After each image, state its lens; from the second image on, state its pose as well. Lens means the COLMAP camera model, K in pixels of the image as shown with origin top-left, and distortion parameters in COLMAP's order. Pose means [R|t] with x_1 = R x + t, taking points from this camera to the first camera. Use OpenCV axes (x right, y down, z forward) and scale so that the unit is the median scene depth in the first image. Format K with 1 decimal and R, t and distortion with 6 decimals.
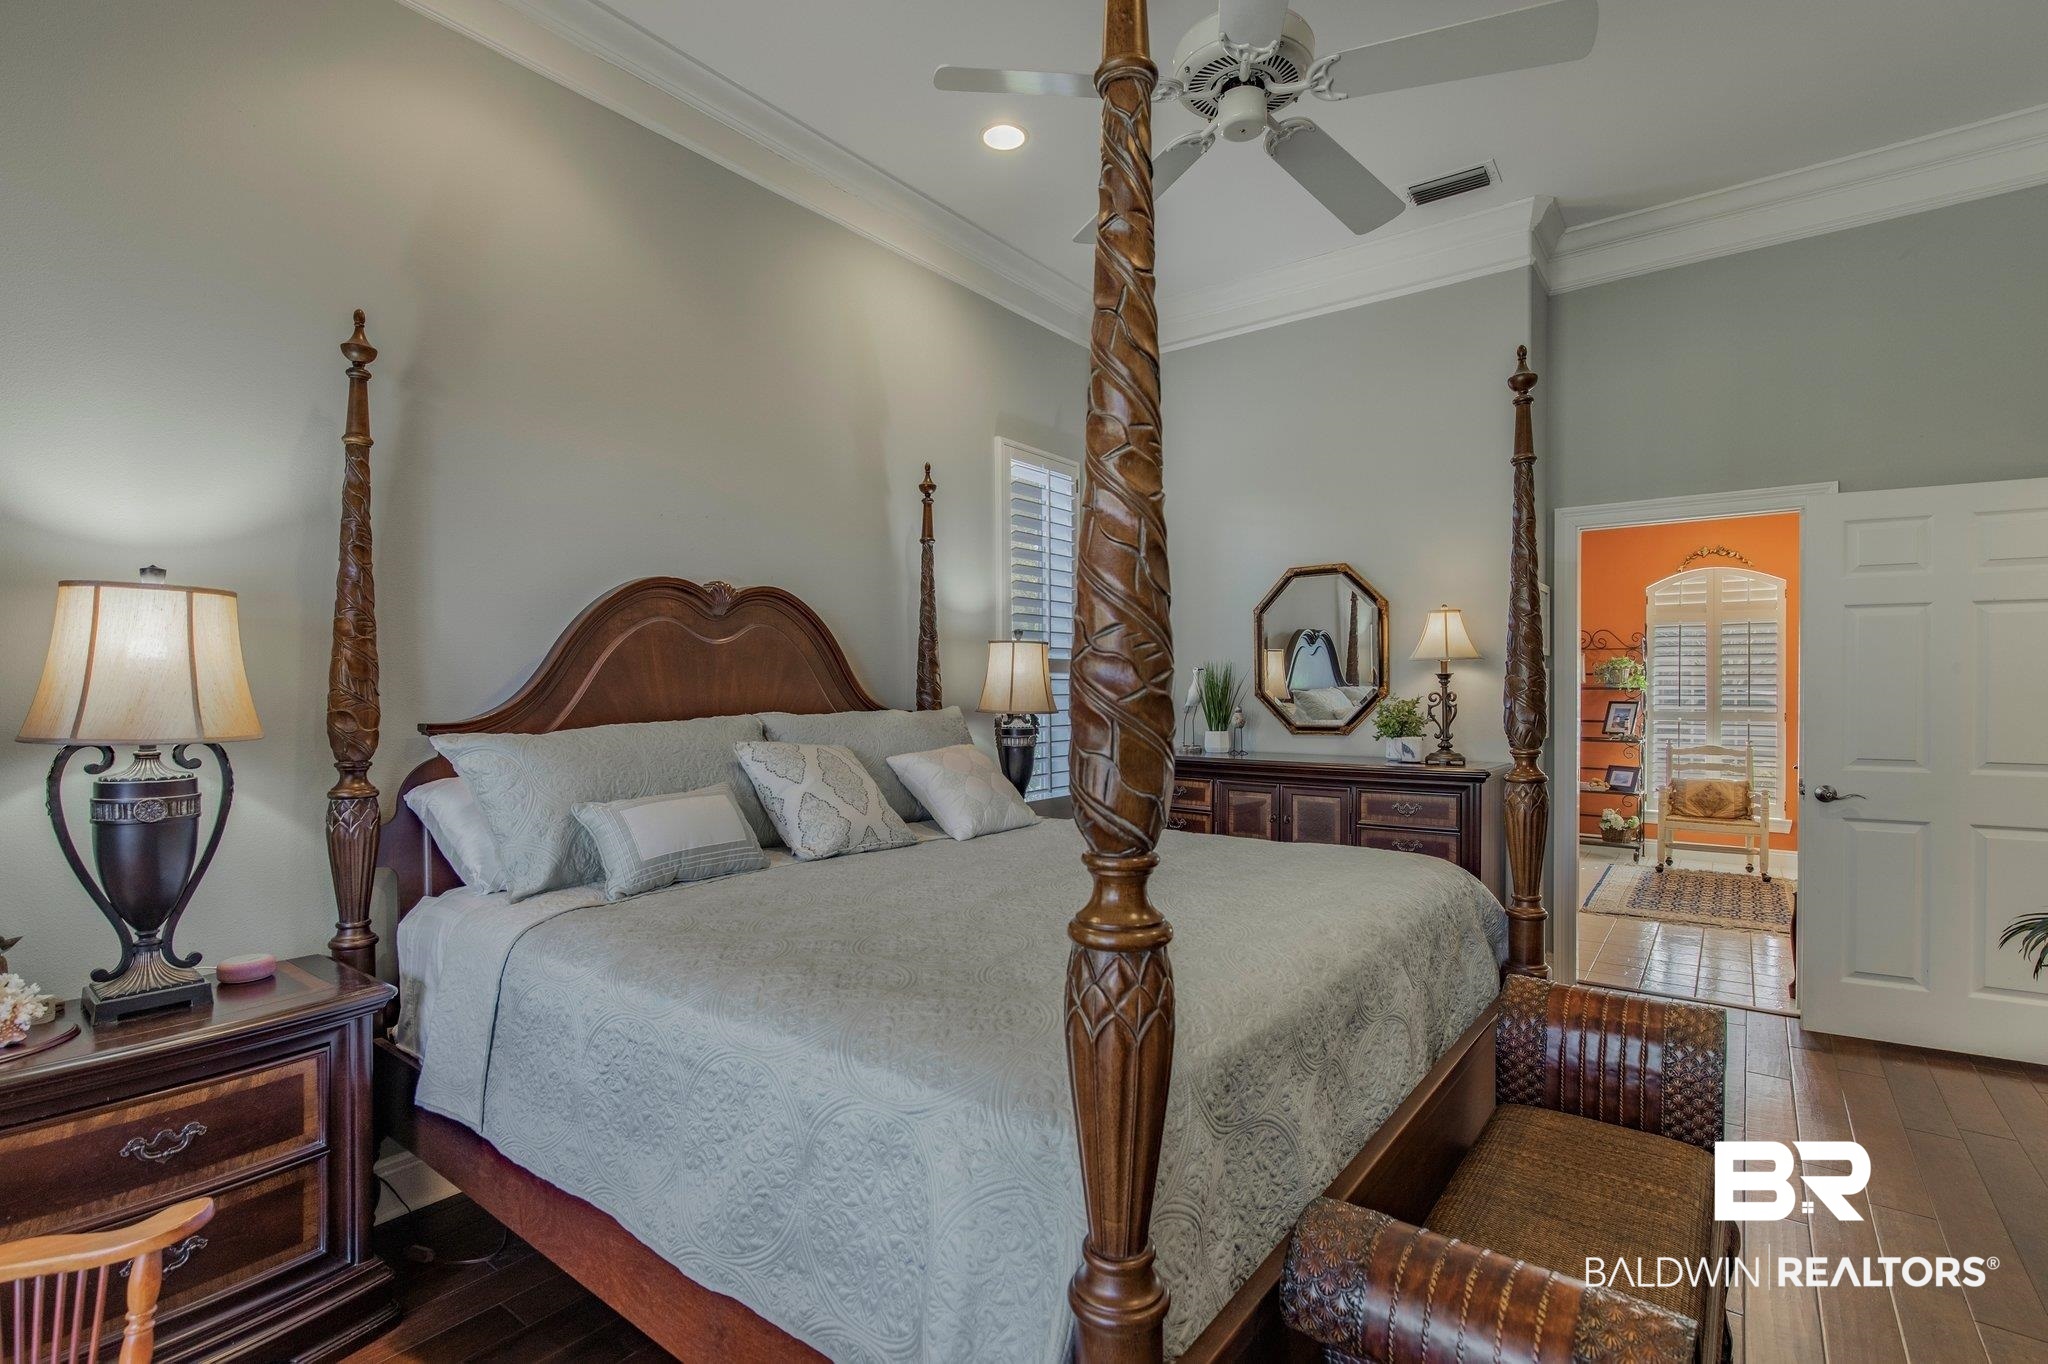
lens RADIAL K [[943.1, 0, 1034.5], [0, 943.1, 677.9], [0, 0, 1]] dist [-0.000537, 0.000192]
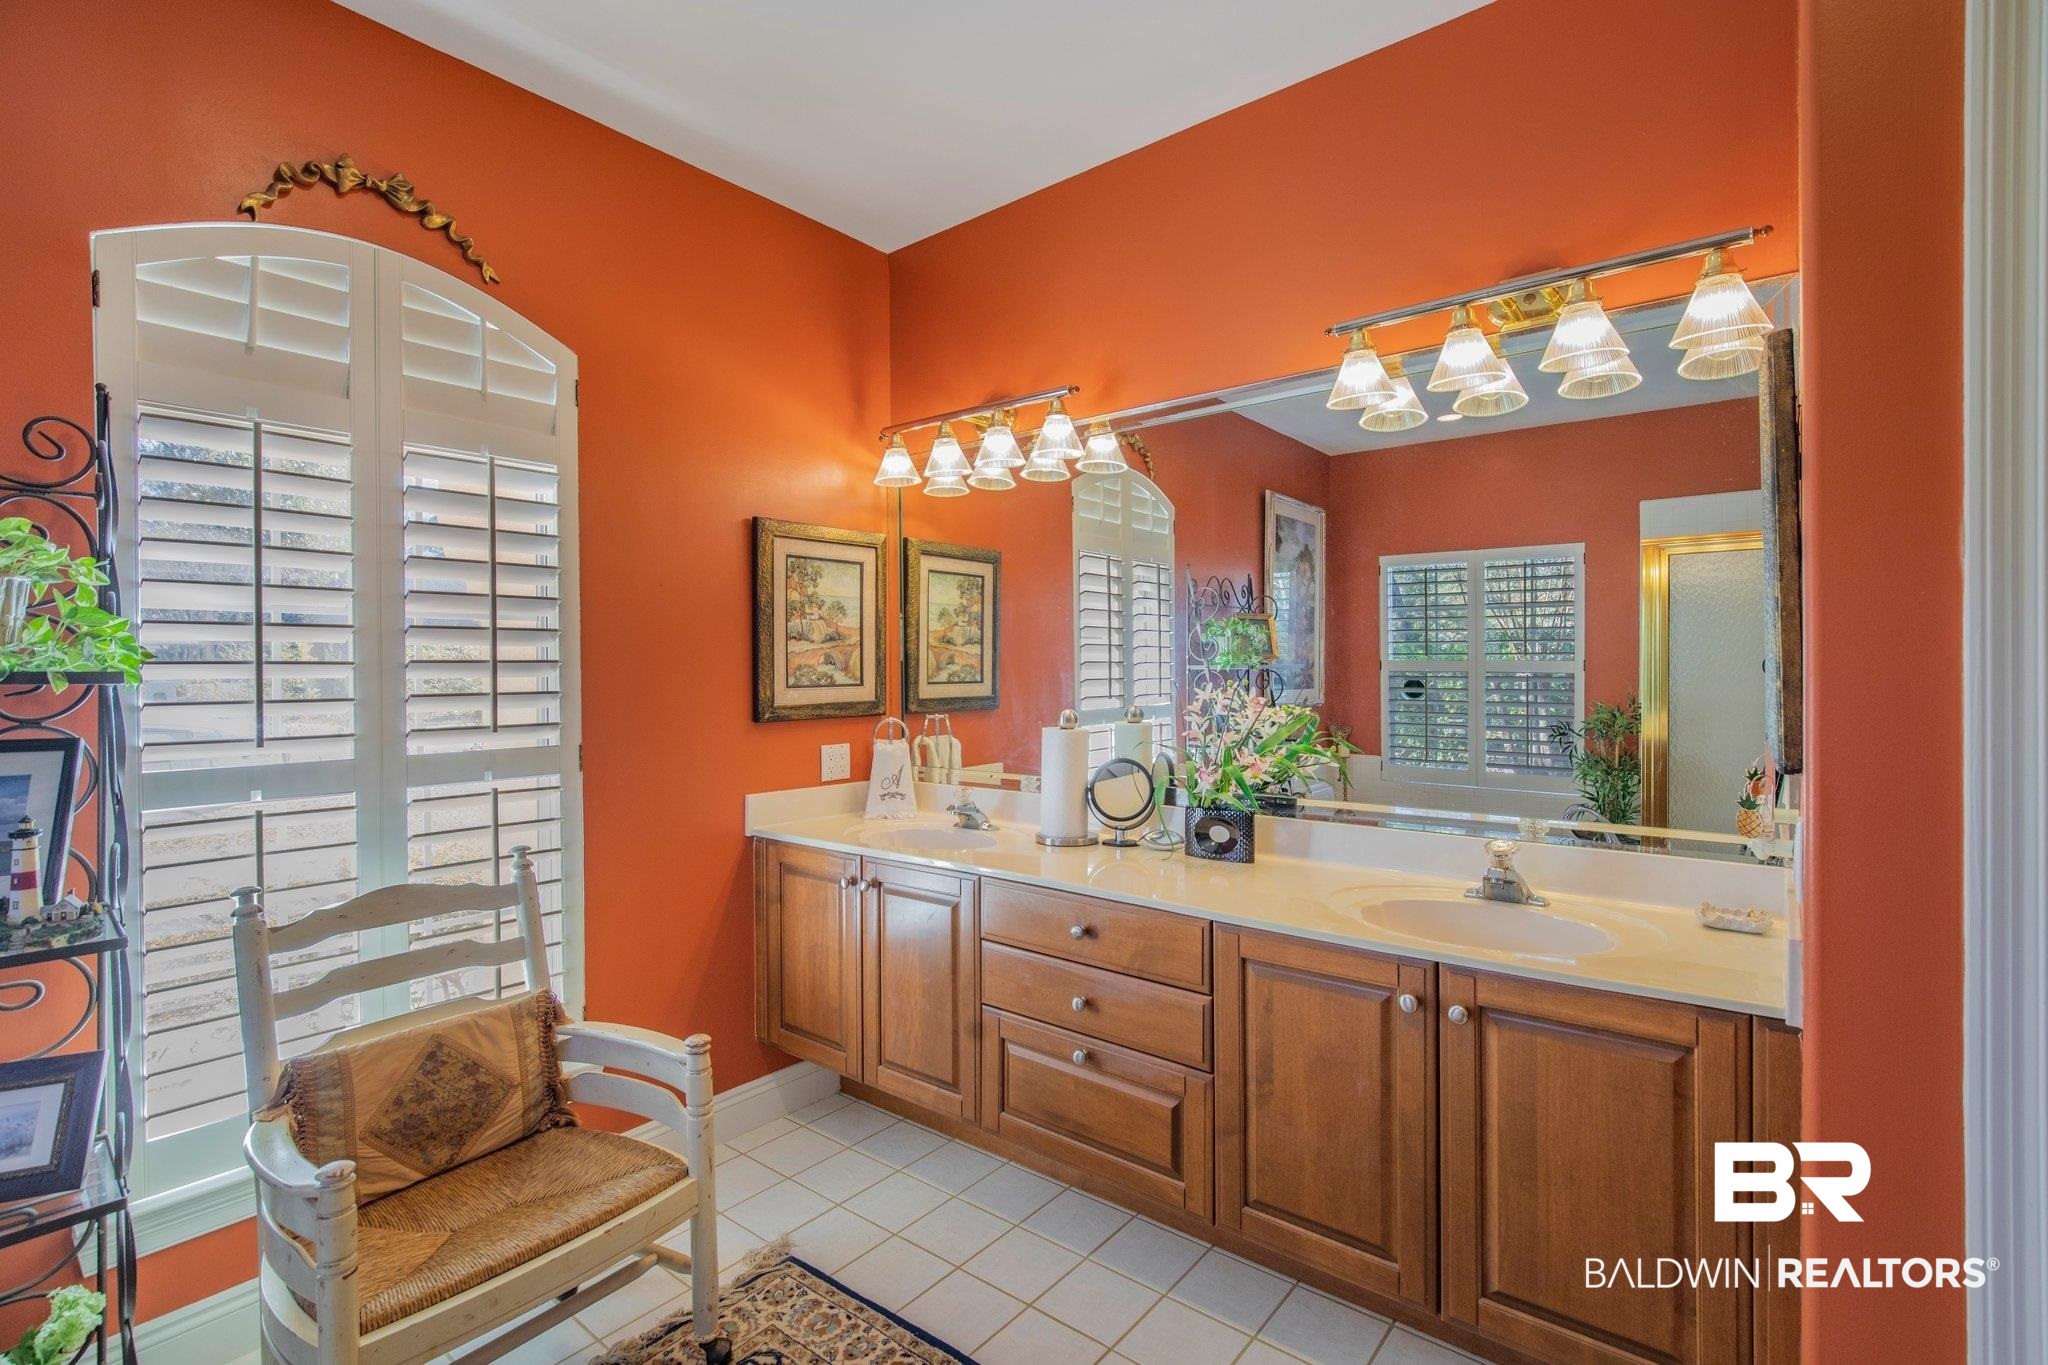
lens RADIAL K [[943.1, 0, 1034.5], [0, 943.1, 678.4], [0, 0, 1]] dist [-0.000537, 0.000192]
pose [[0.030703, -0.004998, 0.999516, 0.450742], [0.007477, 0.999961, 0.004770, 0.012076], [-0.999501, 0.007327, 0.030739, 0.806468]]
